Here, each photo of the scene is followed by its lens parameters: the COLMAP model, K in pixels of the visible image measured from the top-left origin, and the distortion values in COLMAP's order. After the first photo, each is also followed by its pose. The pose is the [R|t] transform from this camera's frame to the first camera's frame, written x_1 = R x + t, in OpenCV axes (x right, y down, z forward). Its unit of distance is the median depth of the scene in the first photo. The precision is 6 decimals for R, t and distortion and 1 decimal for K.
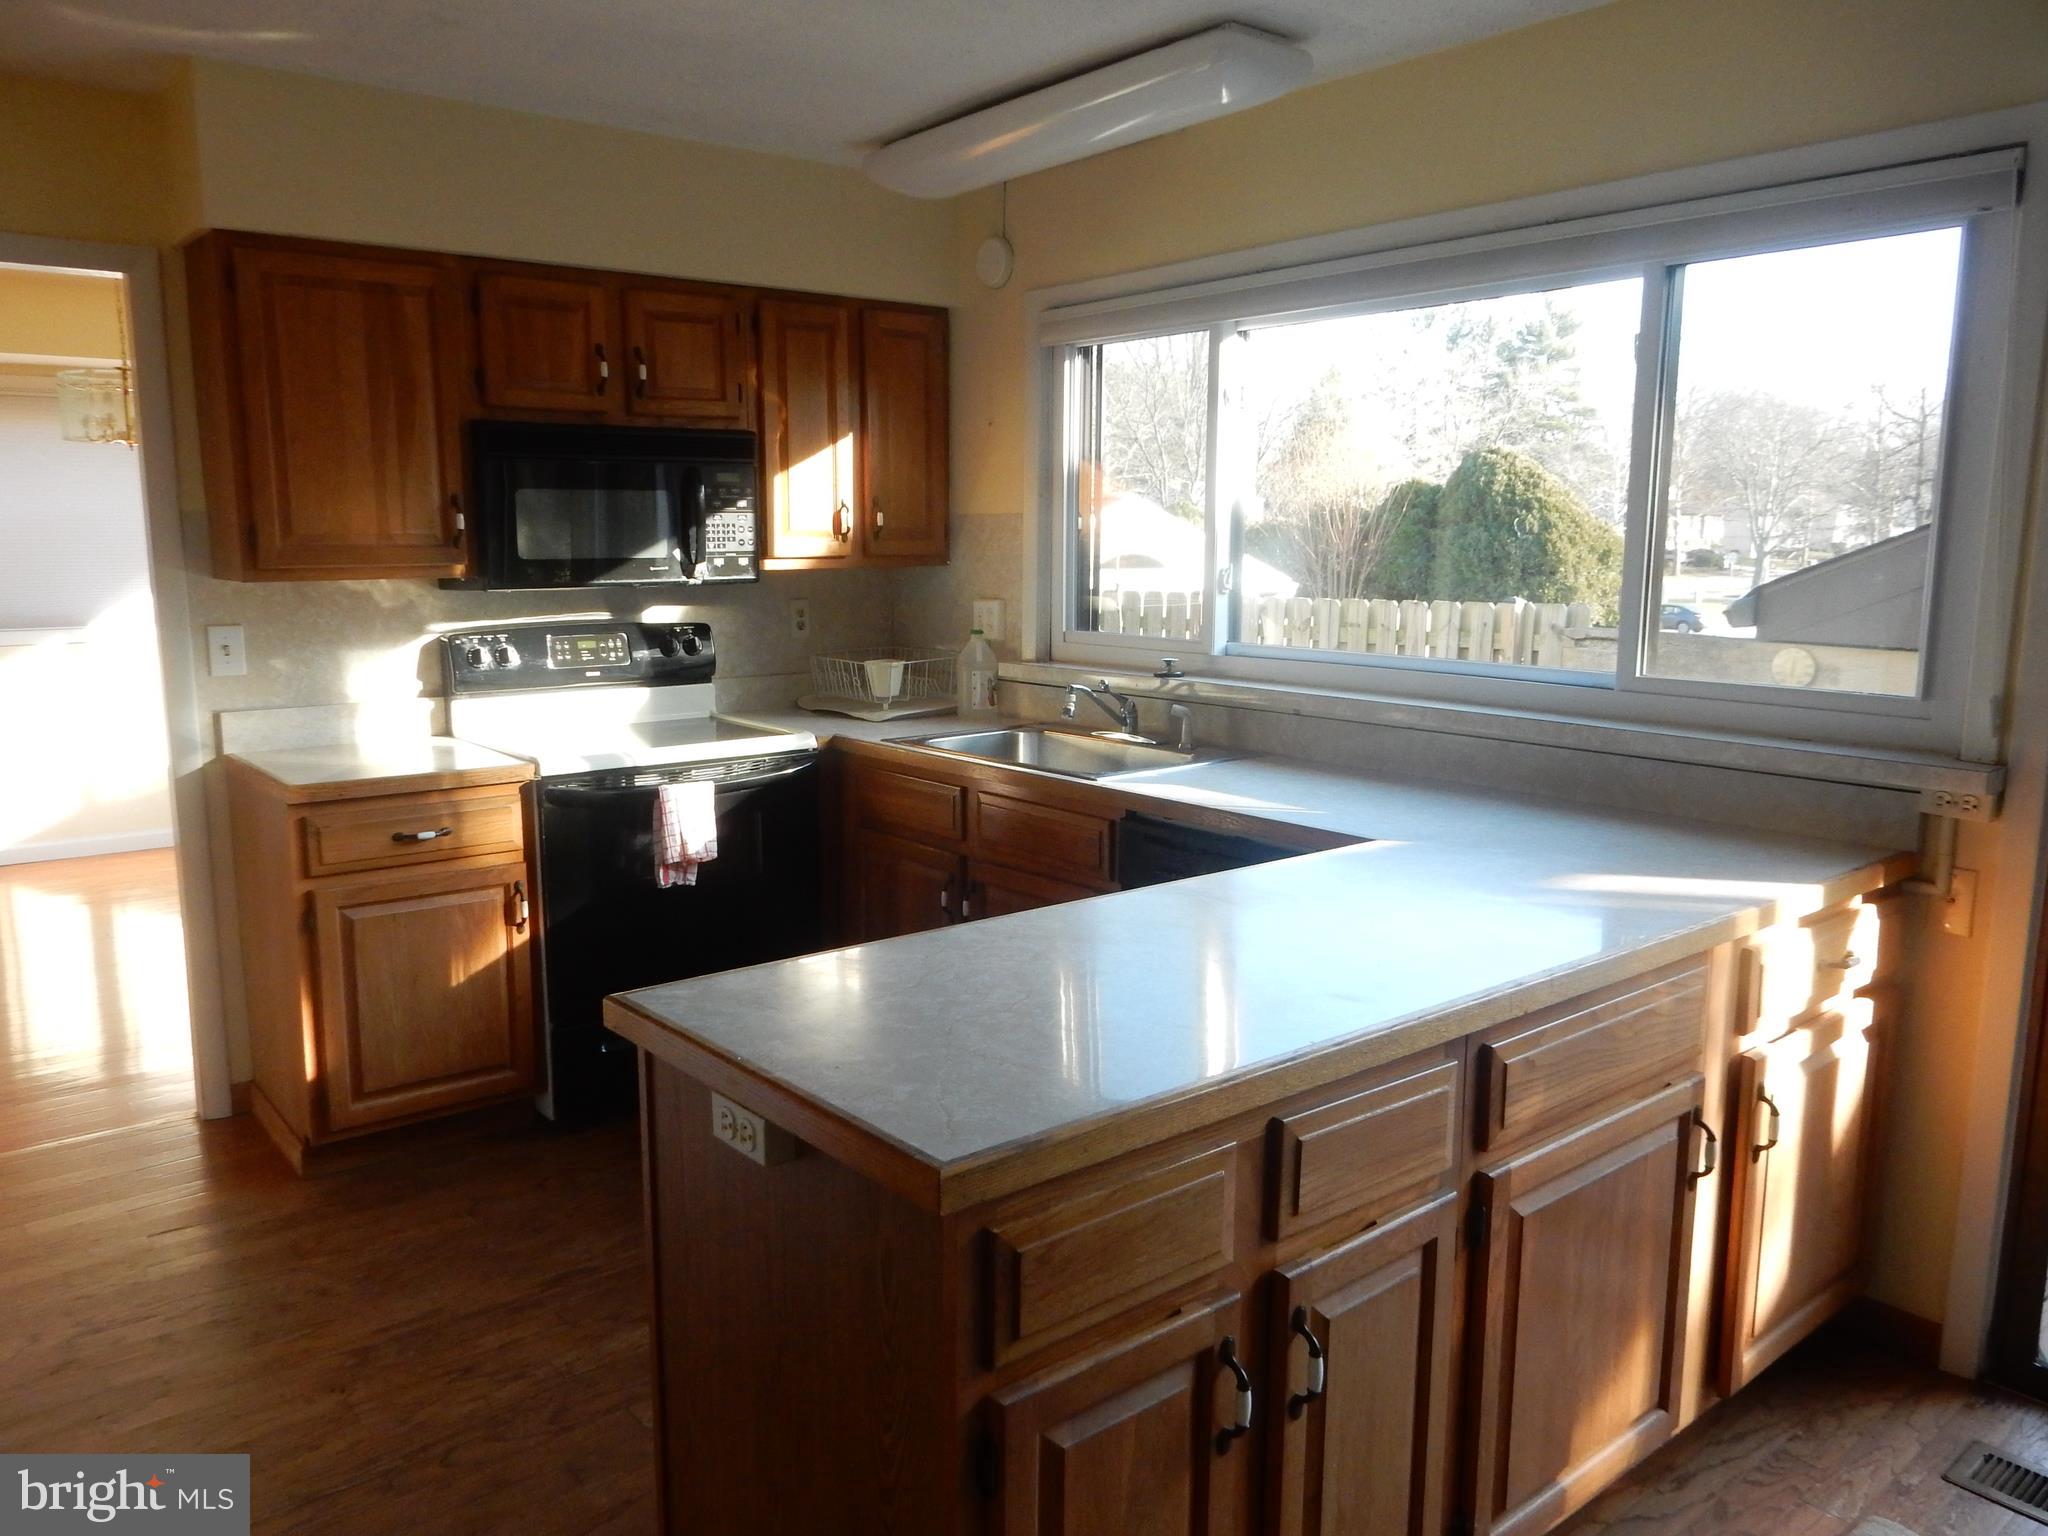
lens RADIAL K [[1524.9, 0, 1024.6], [0, 1524.9, 761.6], [0, 0, 1]] dist [0.000174, 0.002352]
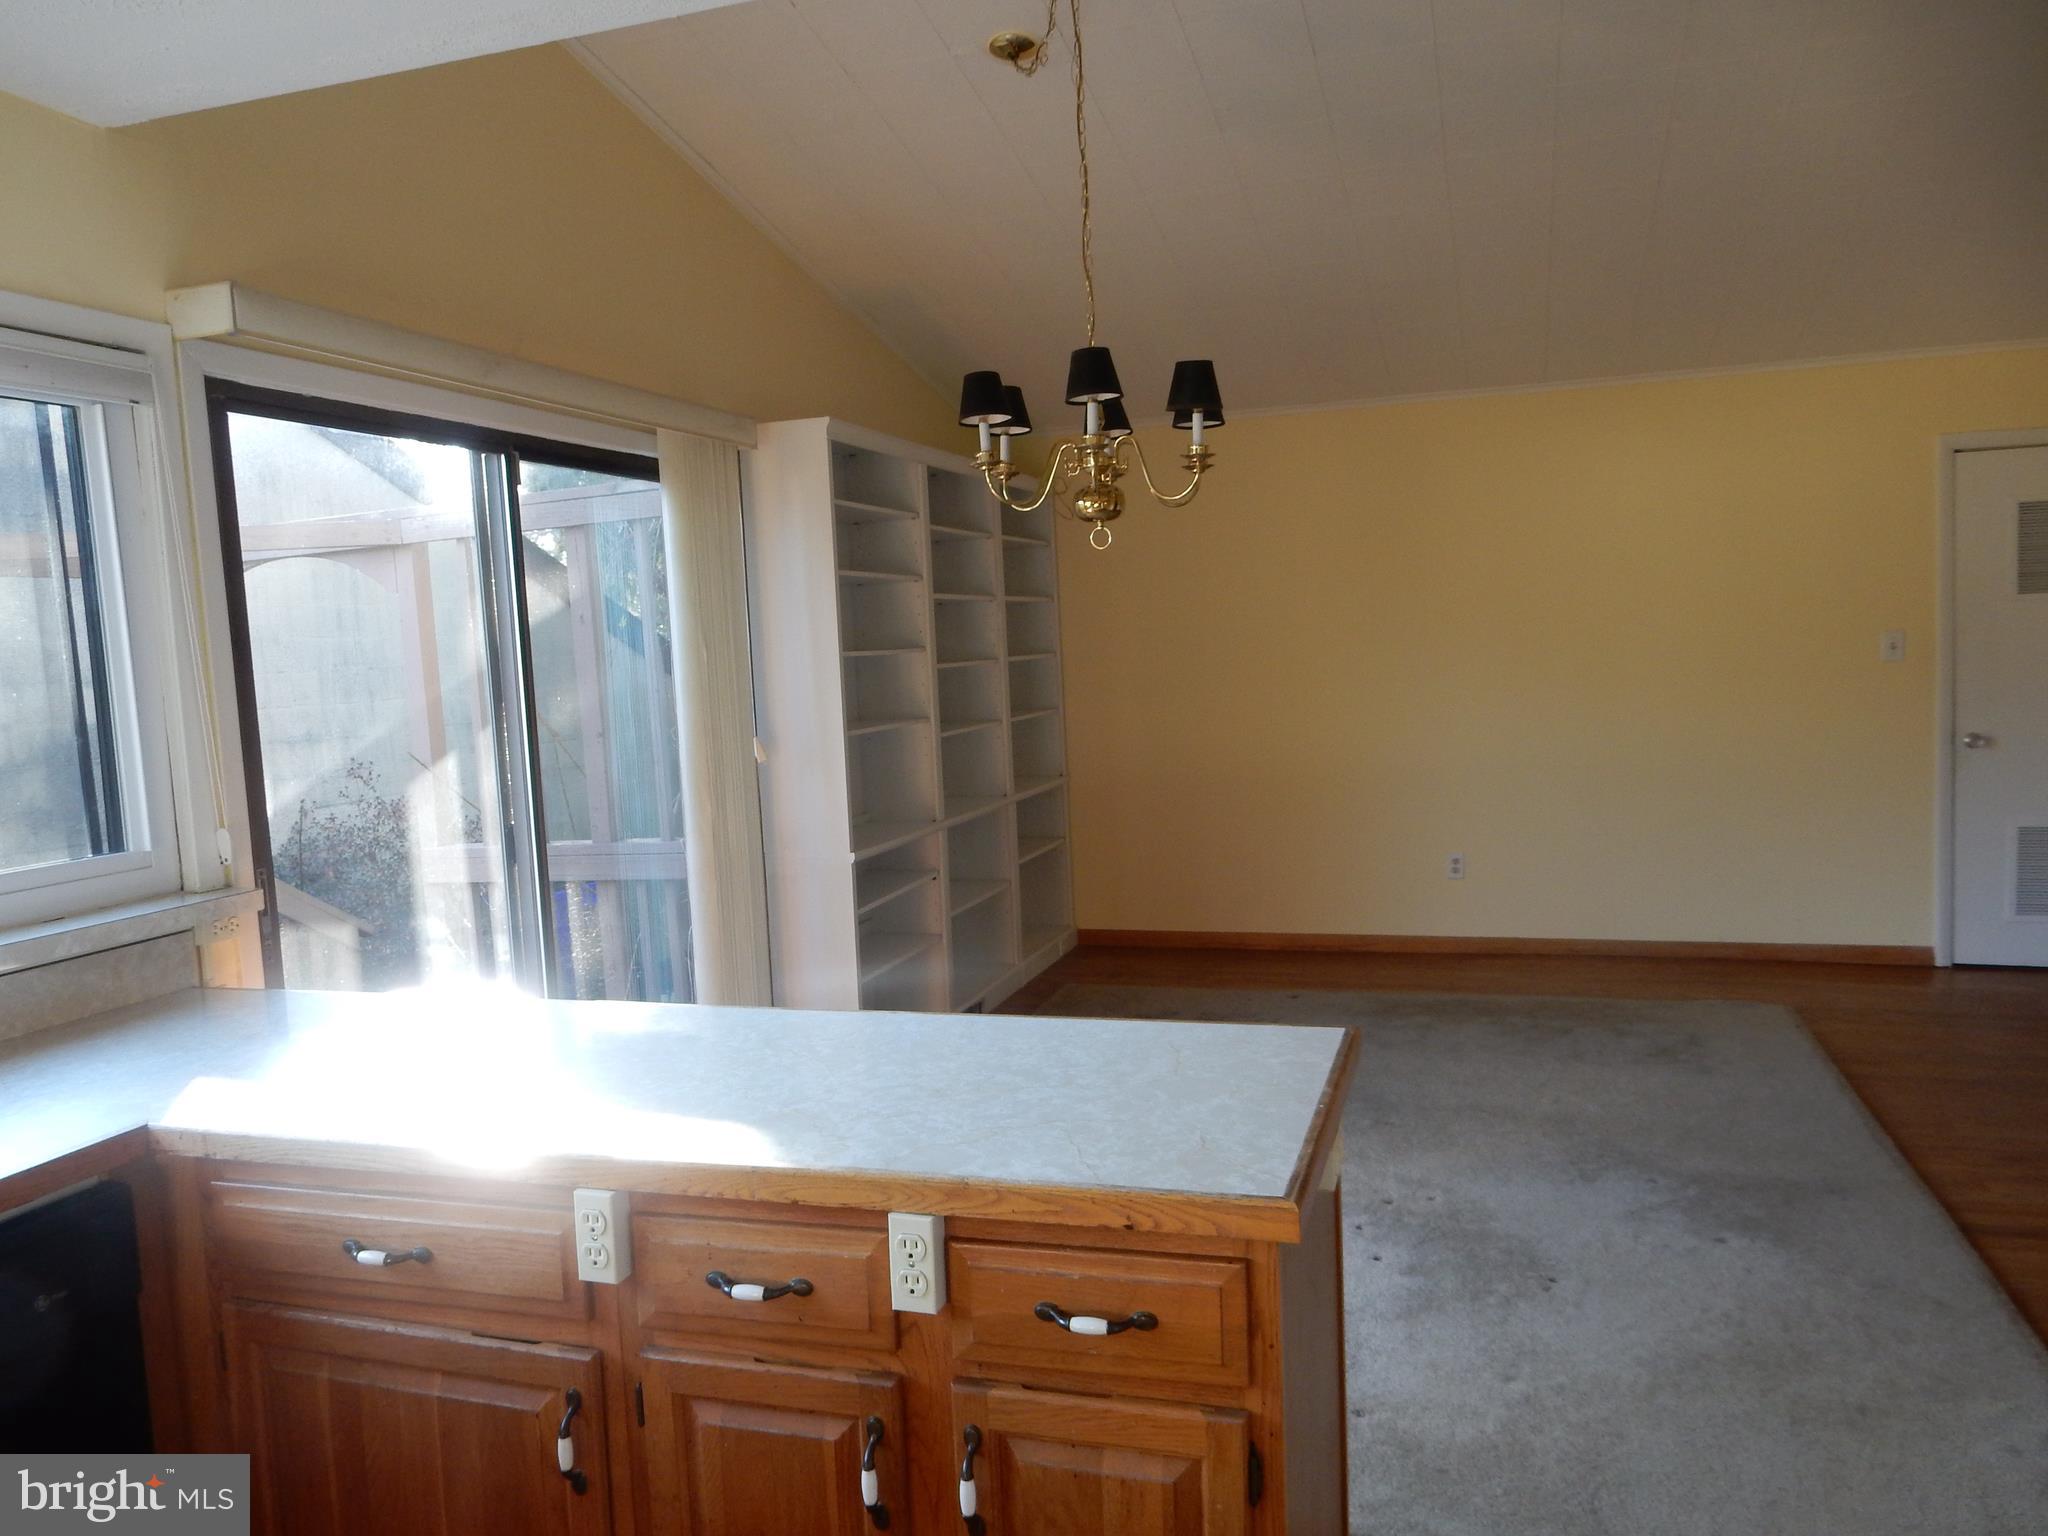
lens RADIAL K [[1524.9, 0, 1024.6], [0, 1524.9, 761.6], [0, 0, 1]] dist [0.000174, 0.002352]
pose [[-0.540490, -0.044484, 0.840174, -0.433347], [0.174721, 0.970897, 0.163804, -0.119220], [-0.823009, 0.235330, -0.516988, 0.734812]]
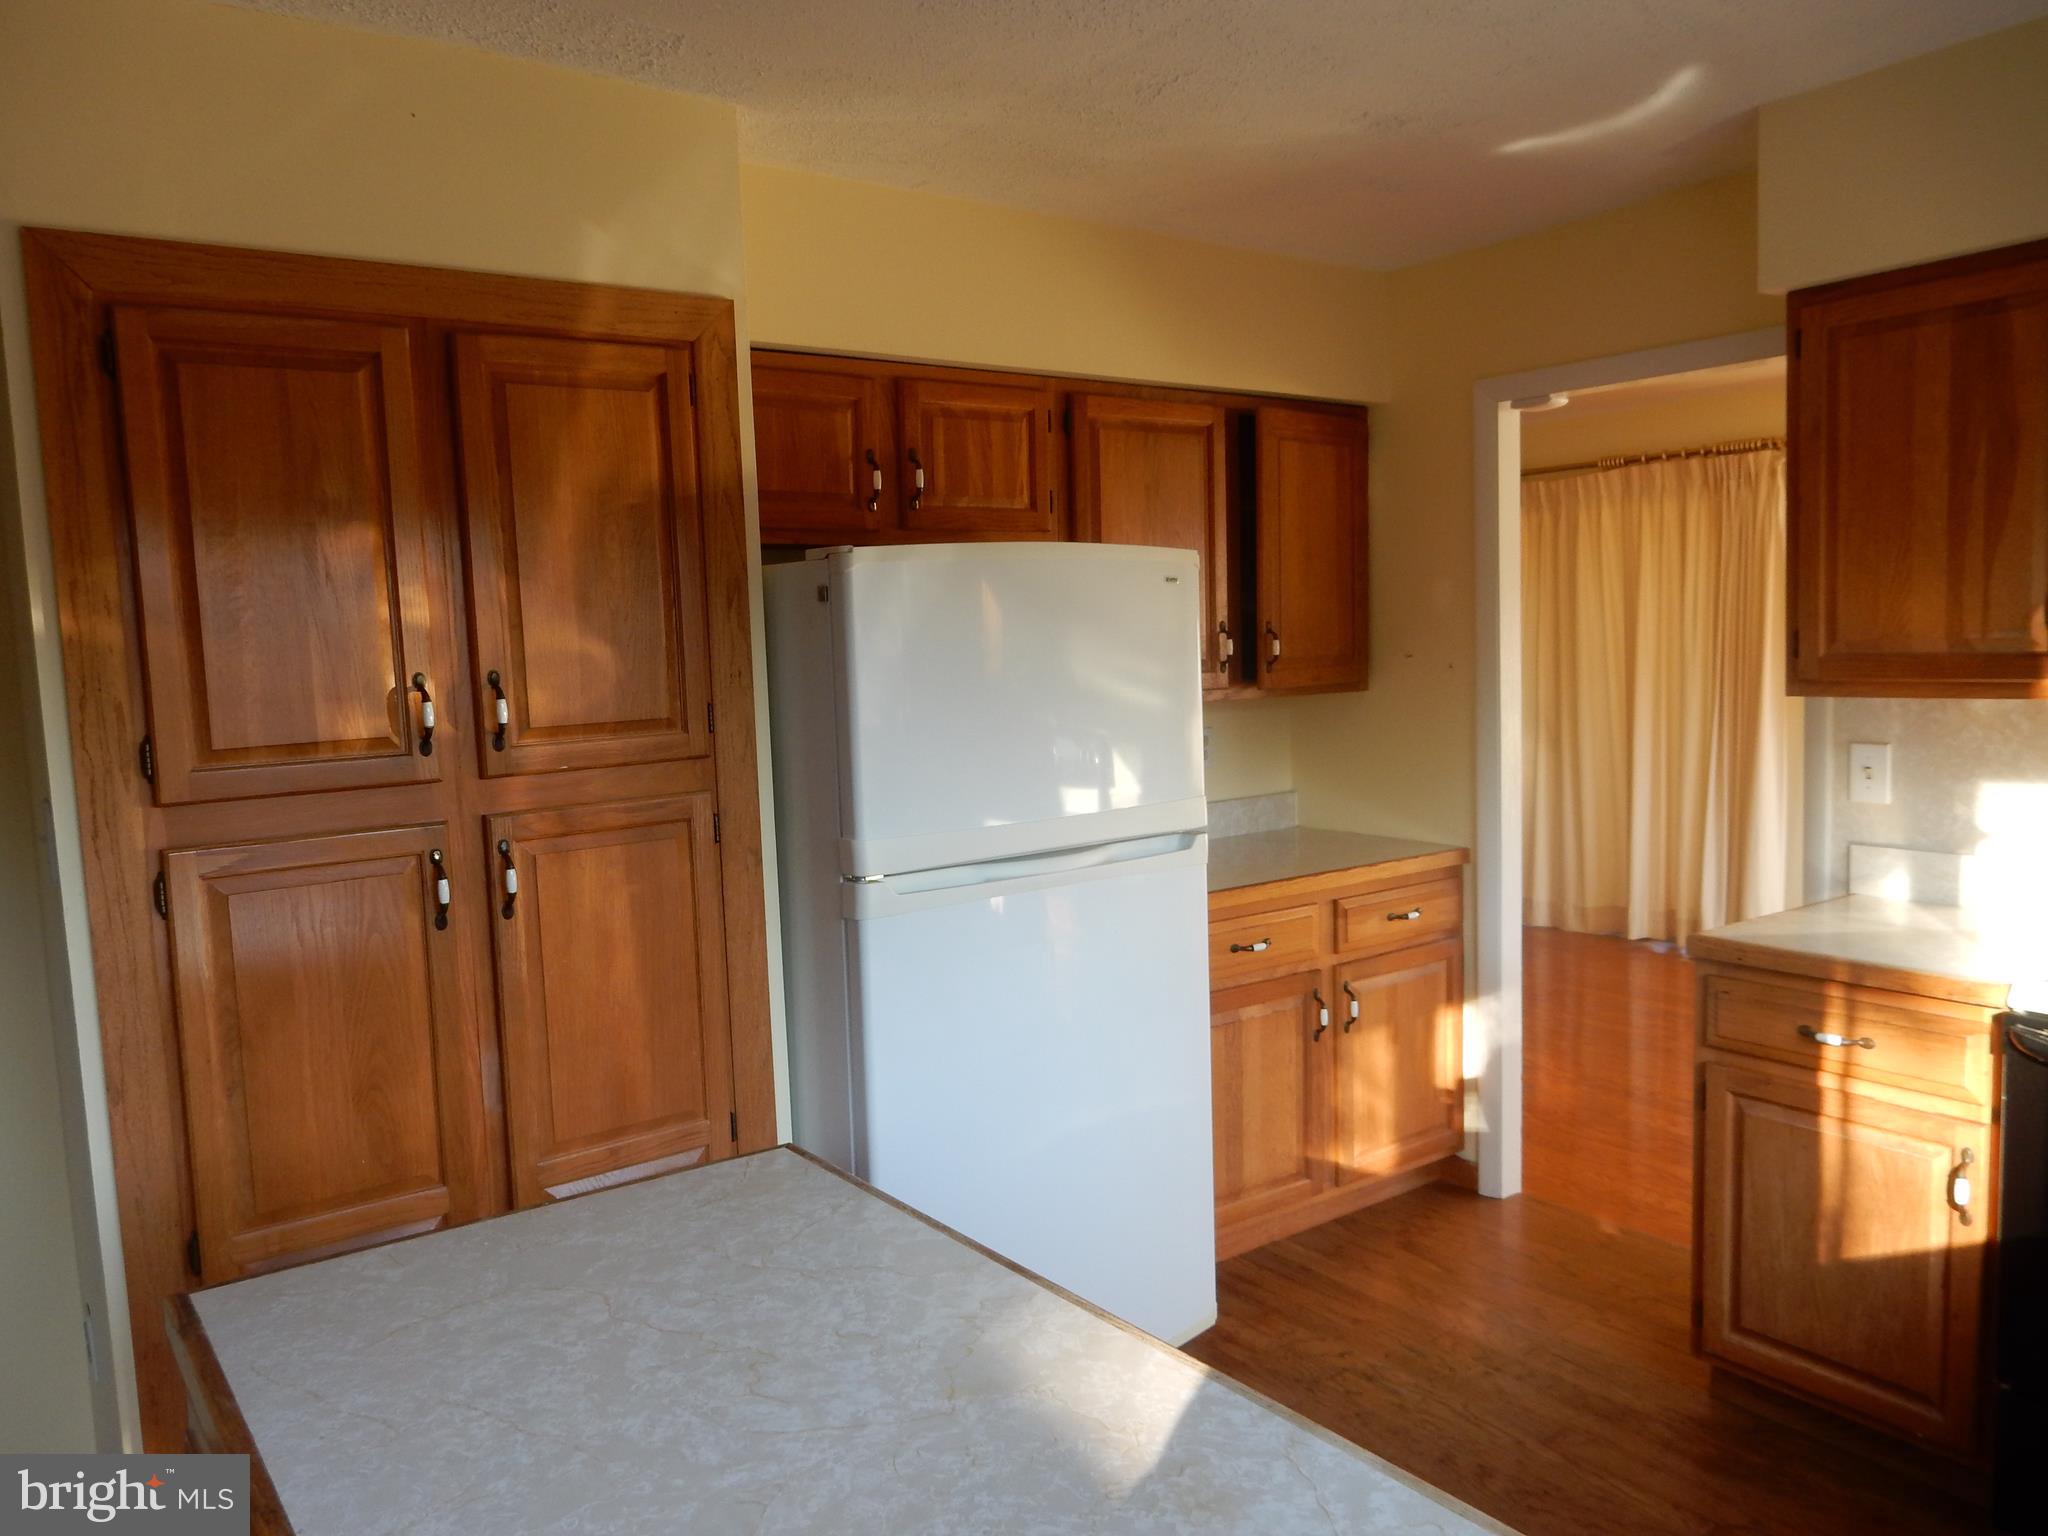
lens RADIAL K [[1534.3, 0, 1012.9], [0, 1534.3, 766.6], [0, 0, 1]] dist [0.000894, -0.002979]
pose [[-0.058880, 0.092126, -0.994005, 0.348989], [-0.118900, 0.987997, 0.098612, -0.104275], [0.991159, 0.123993, -0.047220, 0.572963]]
